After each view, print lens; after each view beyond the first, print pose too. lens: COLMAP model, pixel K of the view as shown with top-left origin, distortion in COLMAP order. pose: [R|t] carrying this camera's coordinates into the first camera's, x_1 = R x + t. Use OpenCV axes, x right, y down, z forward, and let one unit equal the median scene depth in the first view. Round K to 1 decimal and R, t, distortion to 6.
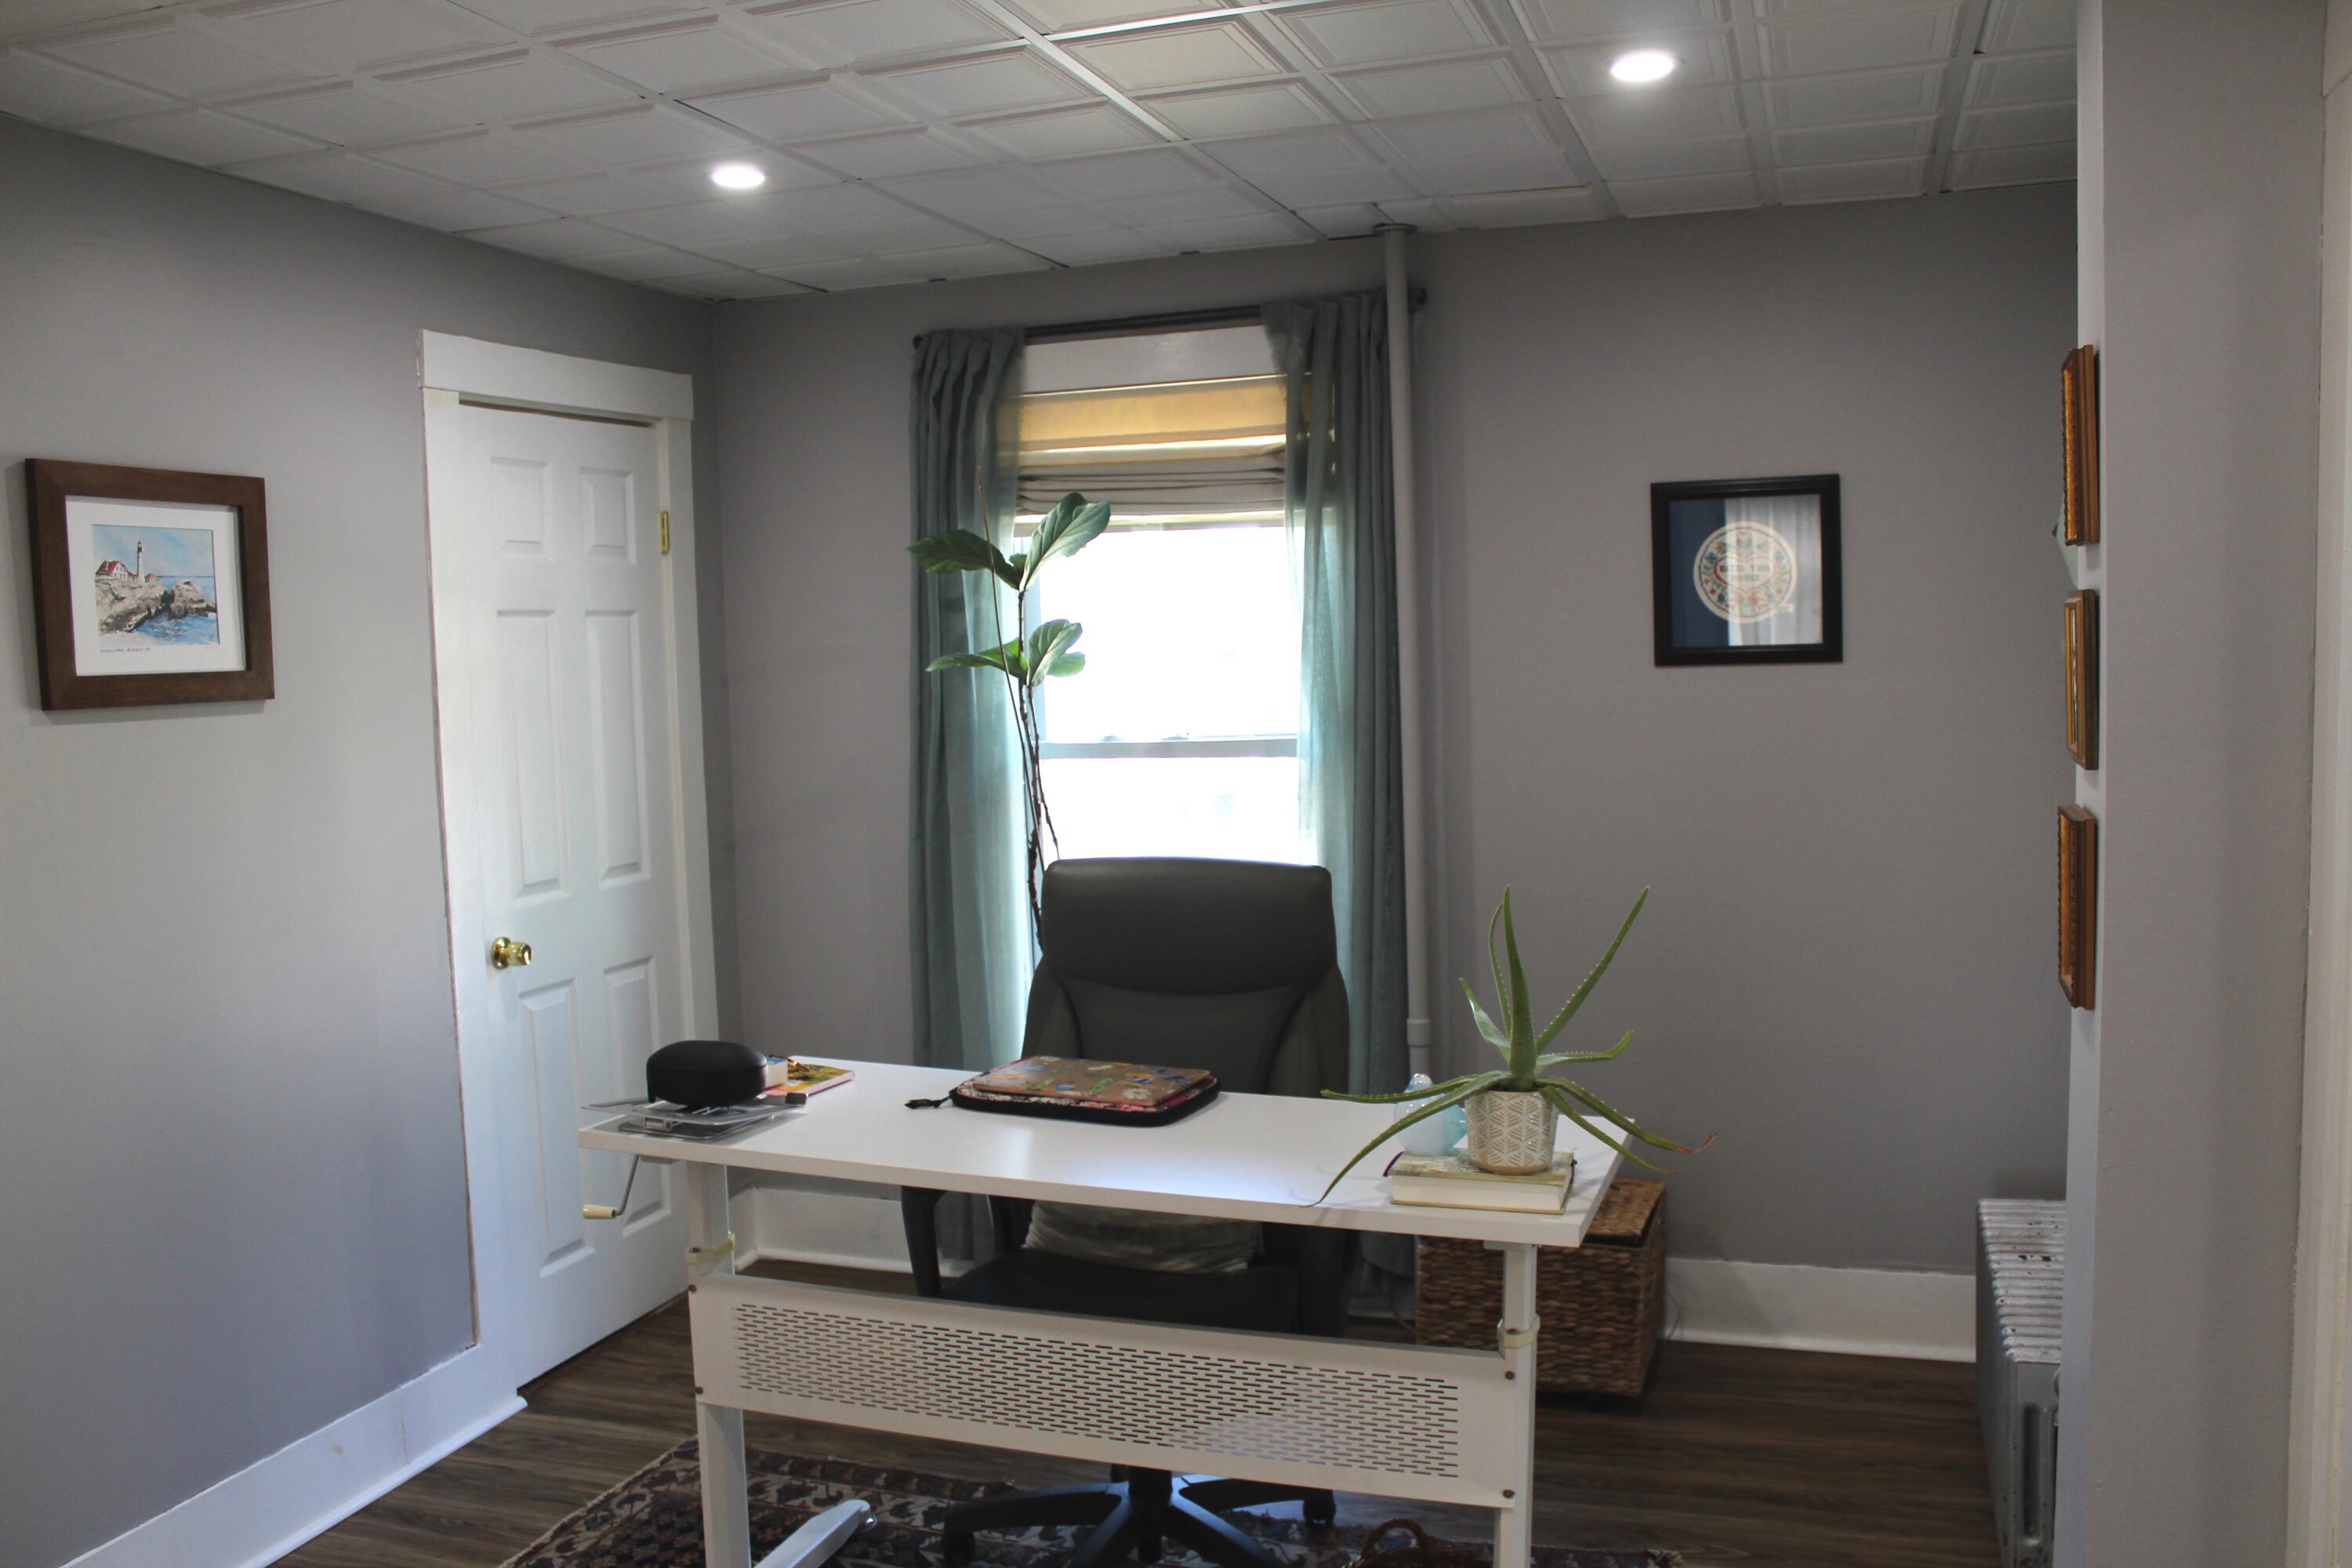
lens RADIAL K [[1938.9, 0, 1198.5], [0, 1938.9, 788.3], [0, 0, 1]] dist [-0.183687, 0.189298]
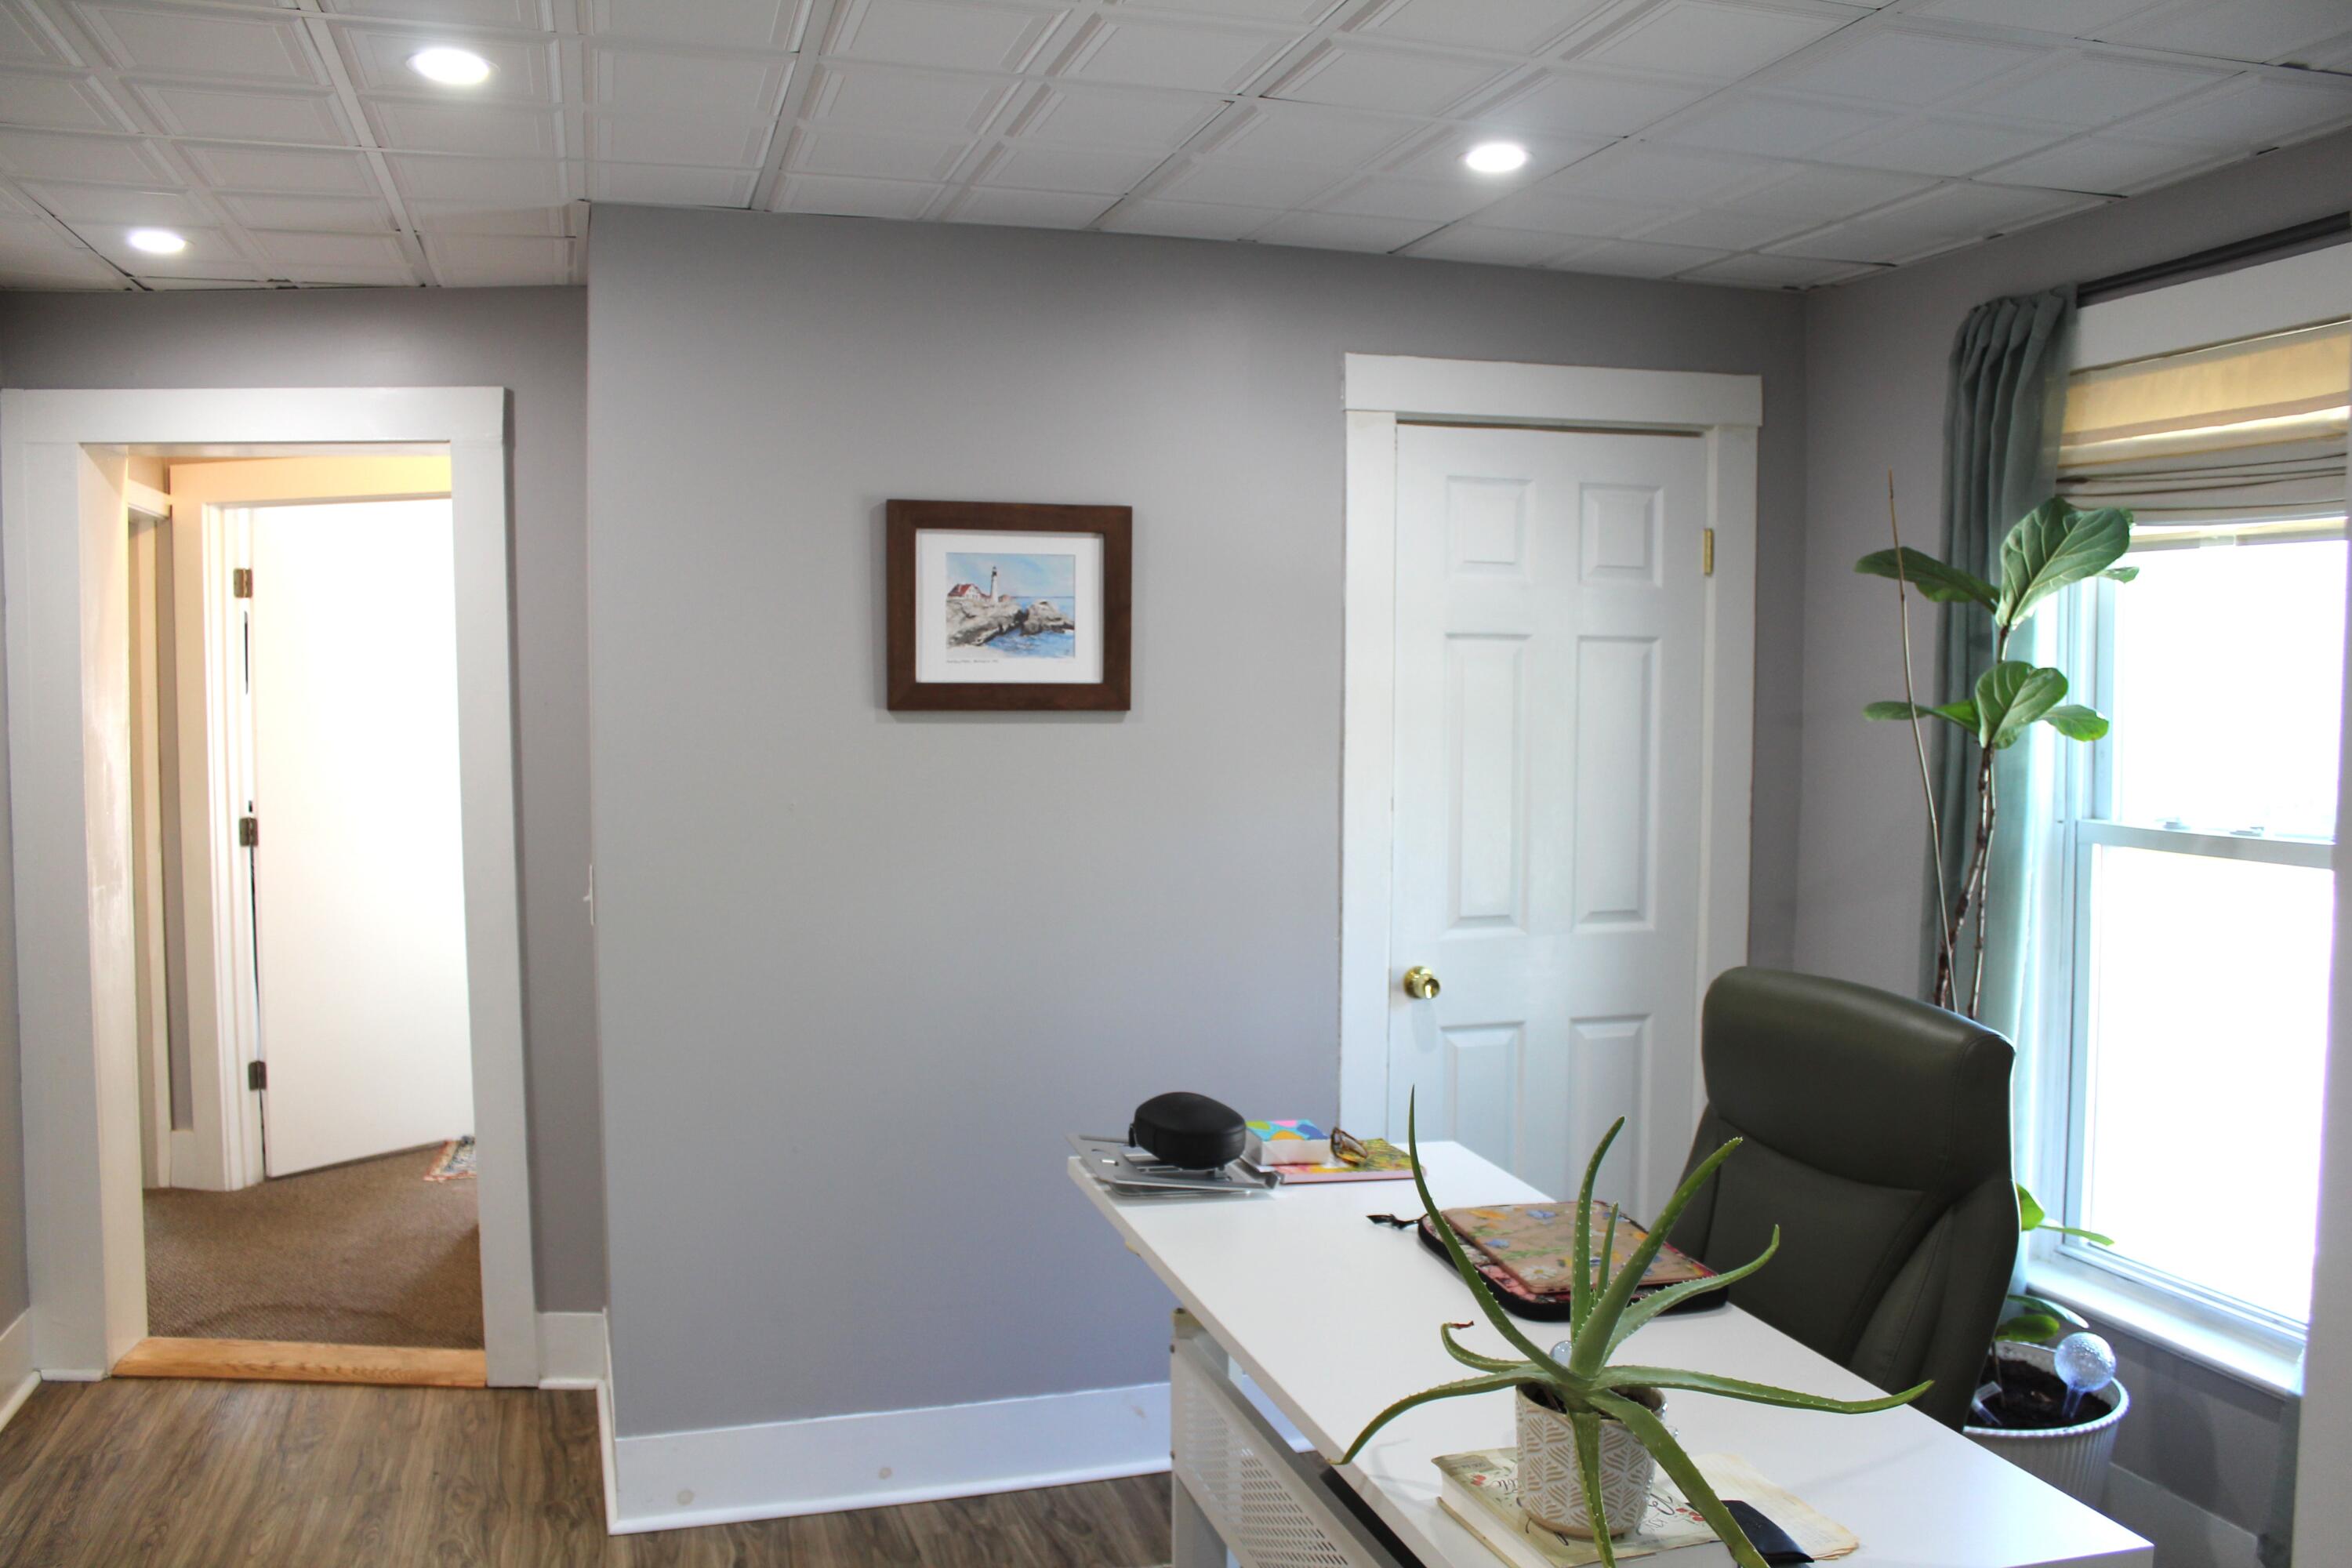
lens RADIAL K [[1938.9, 0, 1198.5], [0, 1938.9, 788.3], [0, 0, 1]] dist [-0.183687, 0.189298]
pose [[0.588465, 0.078452, -0.804708, 0.348698], [-0.085443, 0.995742, 0.034594, -0.036490], [0.803995, 0.048399, 0.592663, 0.301729]]
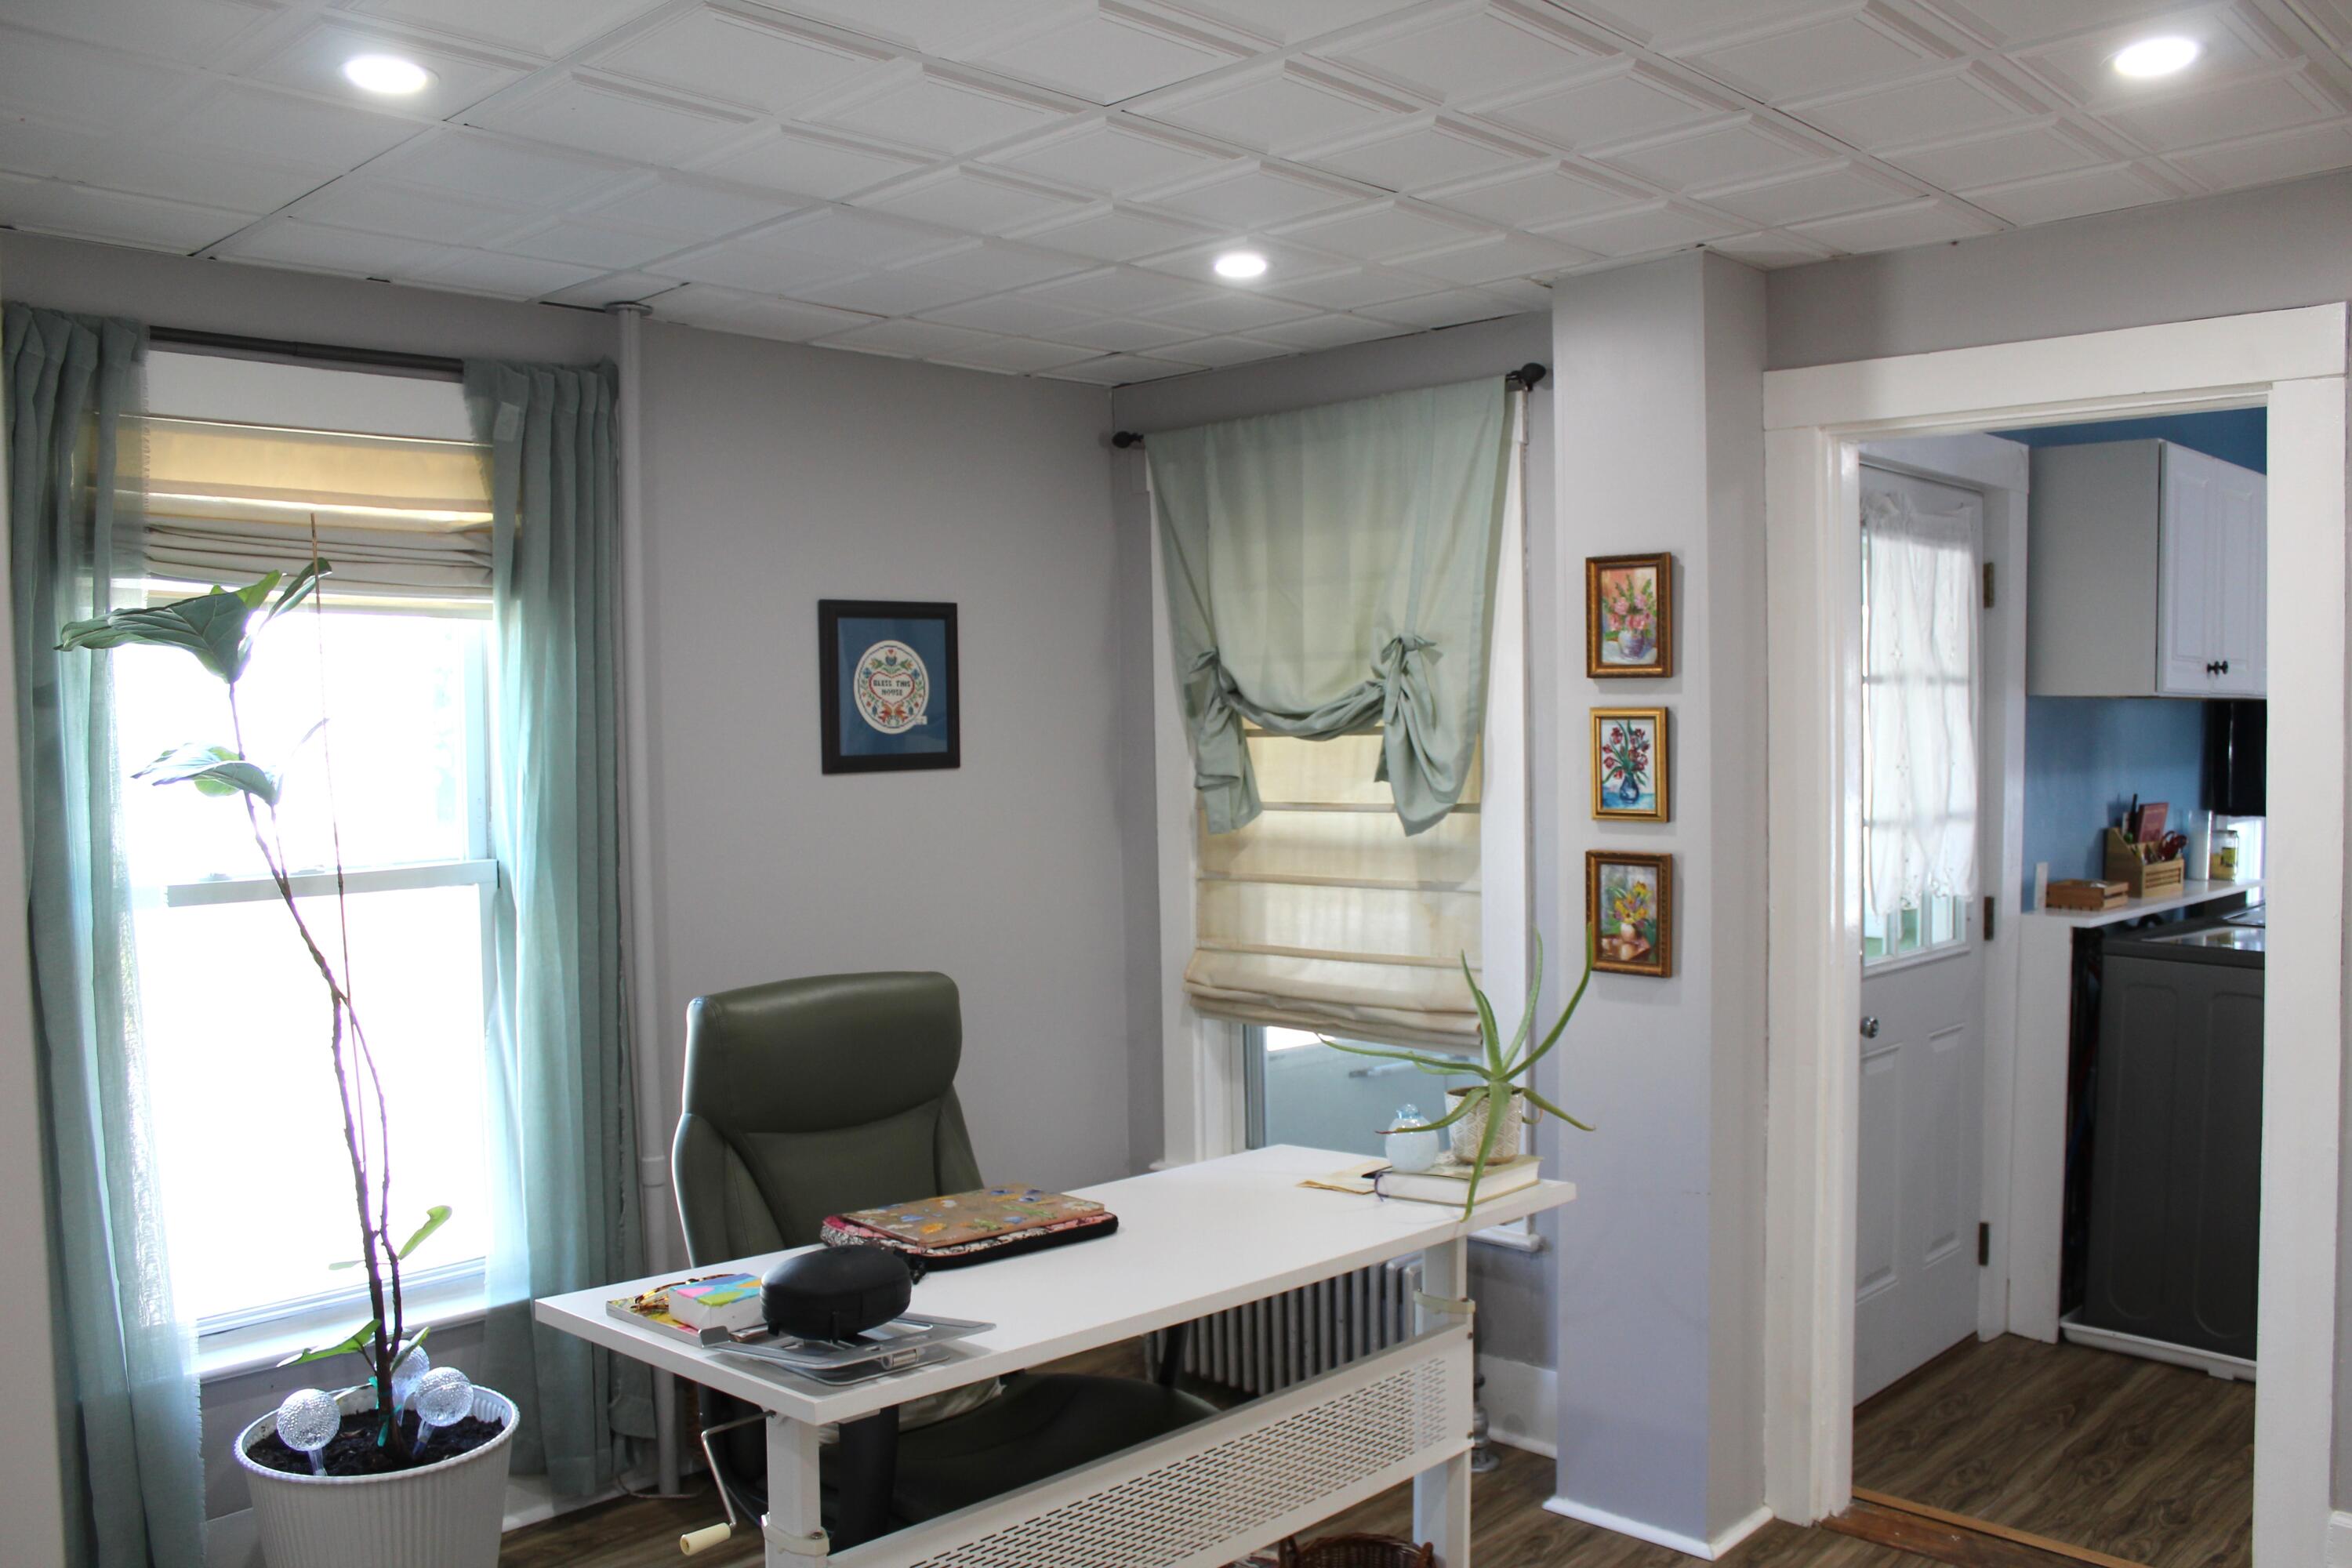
lens RADIAL K [[1938.9, 0, 1198.5], [0, 1938.9, 788.3], [0, 0, 1]] dist [-0.183687, 0.189298]
pose [[0.427595, -0.012313, 0.903887, -0.616258], [0.065036, 0.997735, -0.017175, -0.024591], [-0.901628, 0.066129, 0.427427, 0.366049]]
